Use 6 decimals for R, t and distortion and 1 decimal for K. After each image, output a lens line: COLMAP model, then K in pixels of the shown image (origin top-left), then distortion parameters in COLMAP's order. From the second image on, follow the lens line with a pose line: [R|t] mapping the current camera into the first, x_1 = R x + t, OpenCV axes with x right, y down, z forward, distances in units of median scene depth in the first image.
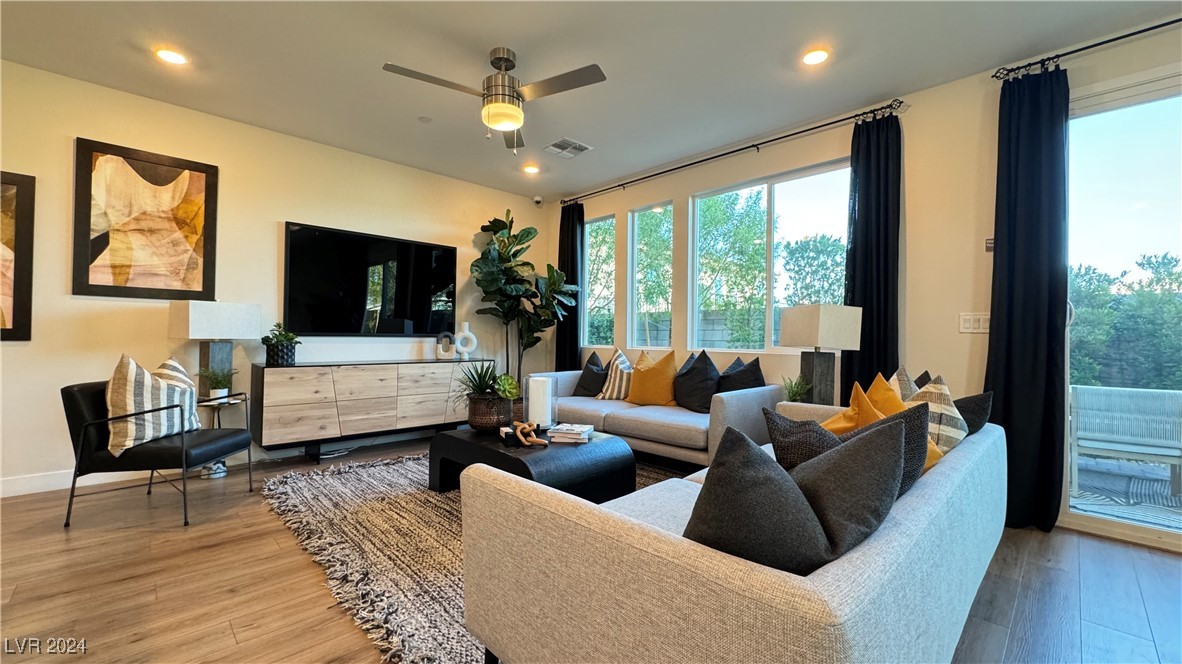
lens RADIAL K [[473.2, 0, 589.7], [0, 473.2, 333.1], [0, 0, 1]] dist [-0.005979, 0.001553]
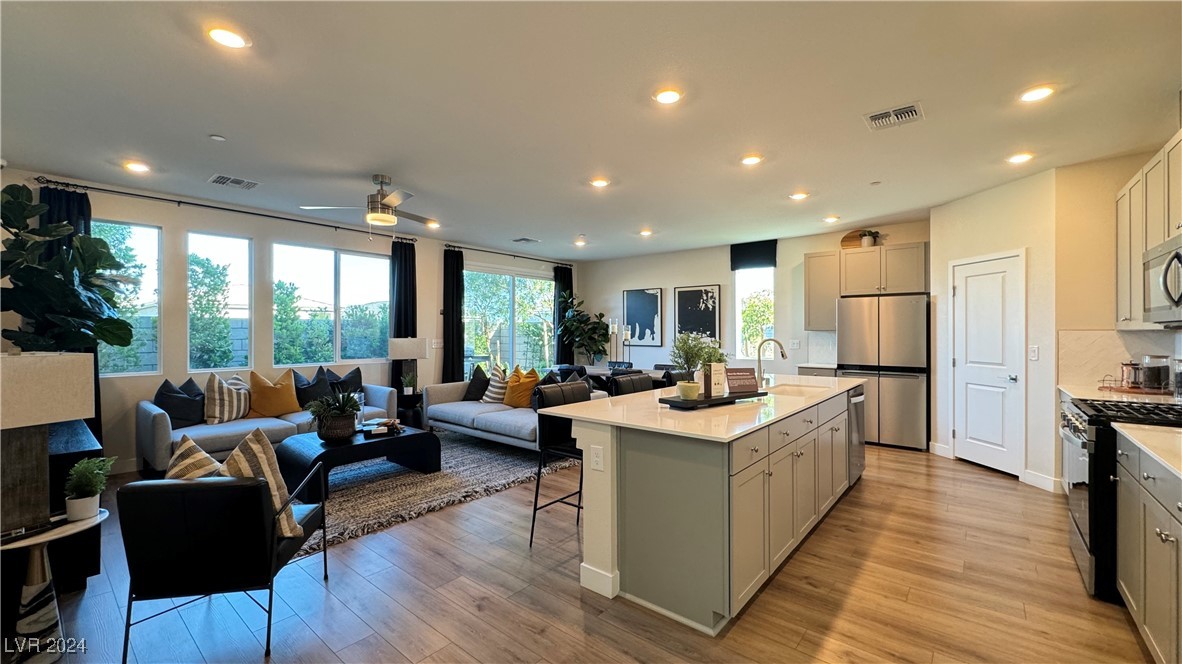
lens RADIAL K [[473.2, 0, 592.6], [0, 473.2, 333.5], [0, 0, 1]] dist [-0.005979, 0.001553]
pose [[-0.108511, -0.017221, 0.993946, -1.462831], [-0.007912, 0.999833, 0.016460, -0.105607], [-0.994064, -0.006078, -0.108629, 0.417157]]
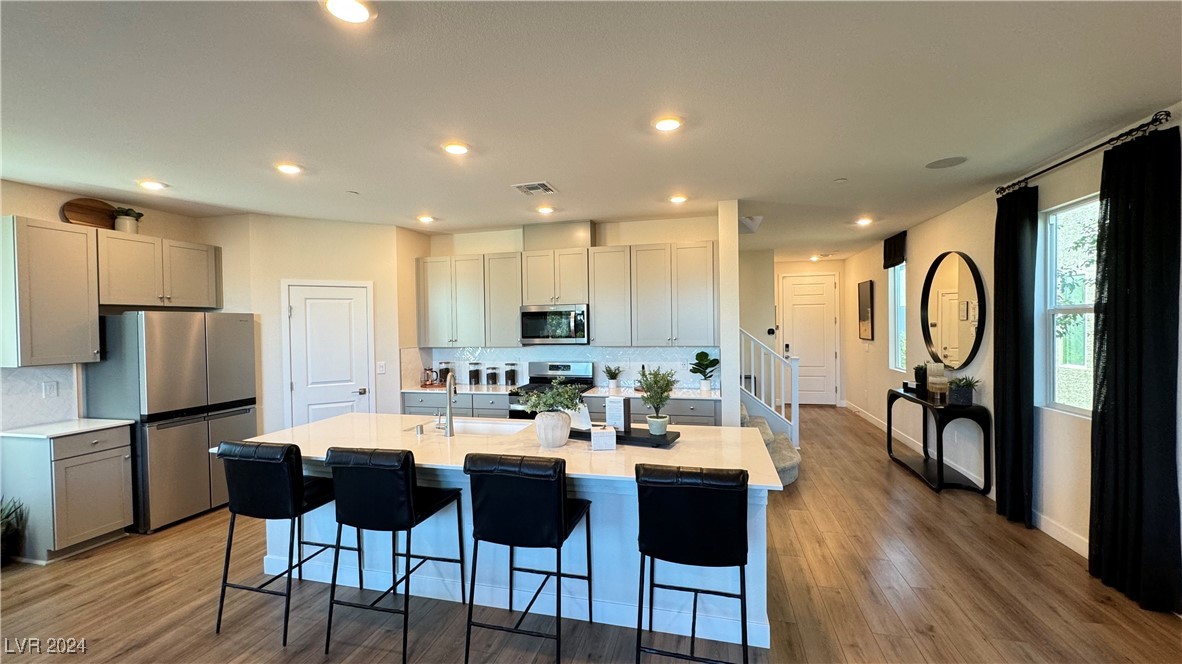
lens RADIAL K [[473.2, 0, 590.8], [0, 473.2, 331.8], [0, 0, 1]] dist [-0.005979, 0.001553]
pose [[-0.854950, 0.008128, -0.518647, -0.141475], [0.007409, 0.999967, 0.003459, -0.161080], [0.518657, -0.000885, -0.854982, 0.807473]]
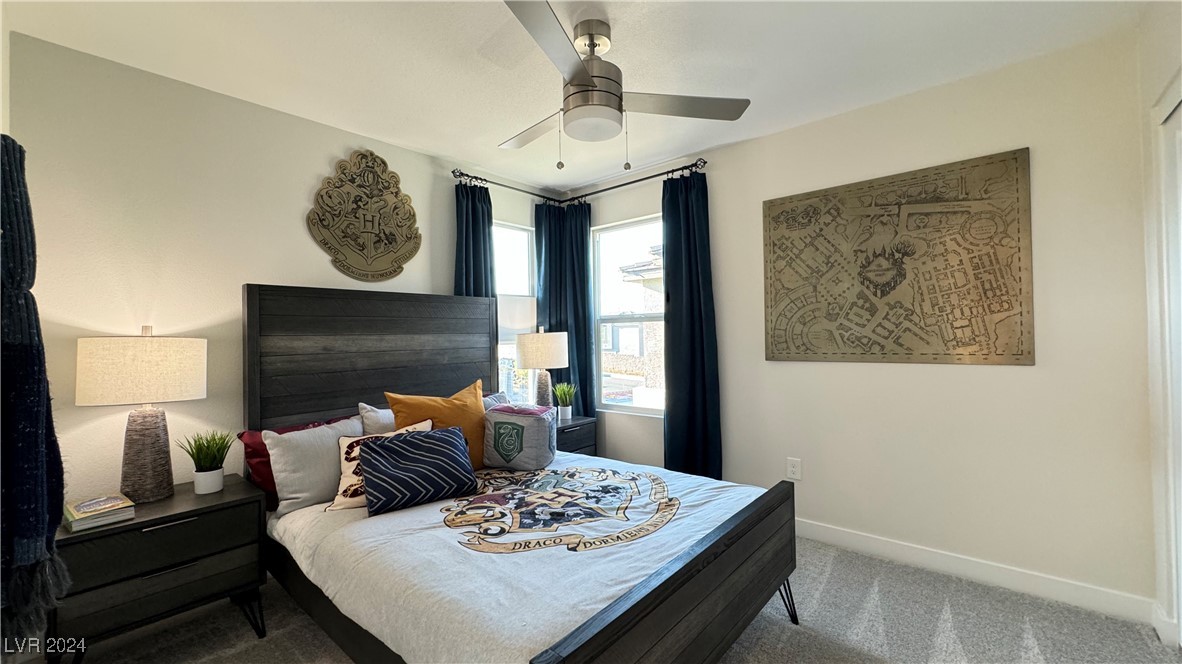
lens RADIAL K [[473.2, 0, 592.9], [0, 473.2, 334.3], [0, 0, 1]] dist [-0.005979, 0.001553]
pose [[0.094853, -0.029137, -0.995065, -0.424746], [0.014322, 0.999508, -0.027902, -0.134347], [0.995388, -0.011605, 0.095224, 0.332573]]
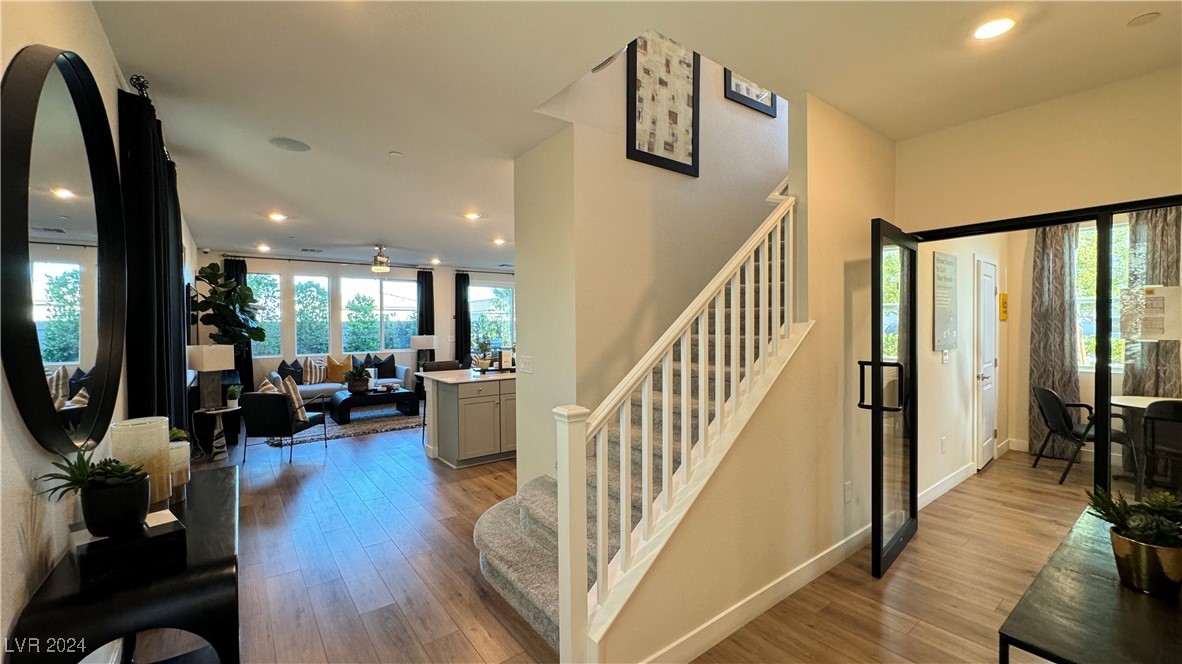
lens RADIAL K [[473.2, 0, 591.9], [0, 473.2, 333.2], [0, 0, 1]] dist [-0.005979, 0.001553]
pose [[0.118253, -0.032748, 0.992443, -2.226146], [0.004534, 0.999463, 0.032440, -0.151279], [-0.992973, 0.000664, 0.118338, -0.395152]]
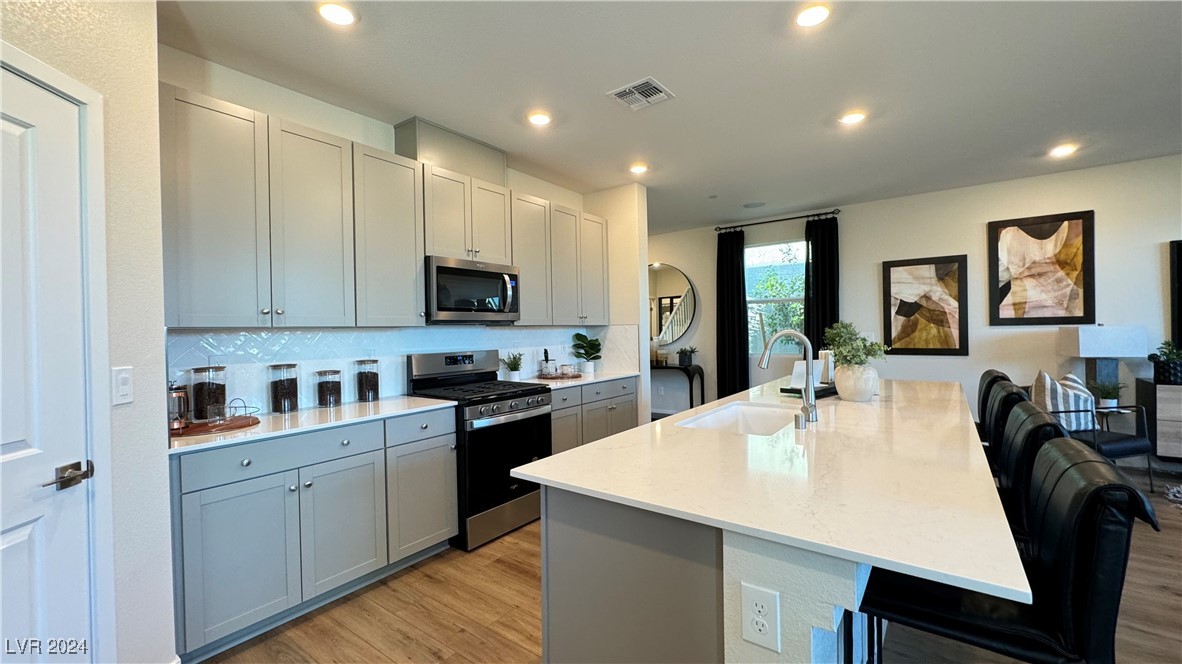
lens RADIAL K [[473.2, 0, 592.5], [0, 473.2, 330.2], [0, 0, 1]] dist [-0.005979, 0.001553]
pose [[0.162195, -0.019059, -0.986575, 0.185189], [0.029019, 0.999473, -0.014537, -0.077336], [0.986332, -0.026272, 0.162662, -0.484493]]
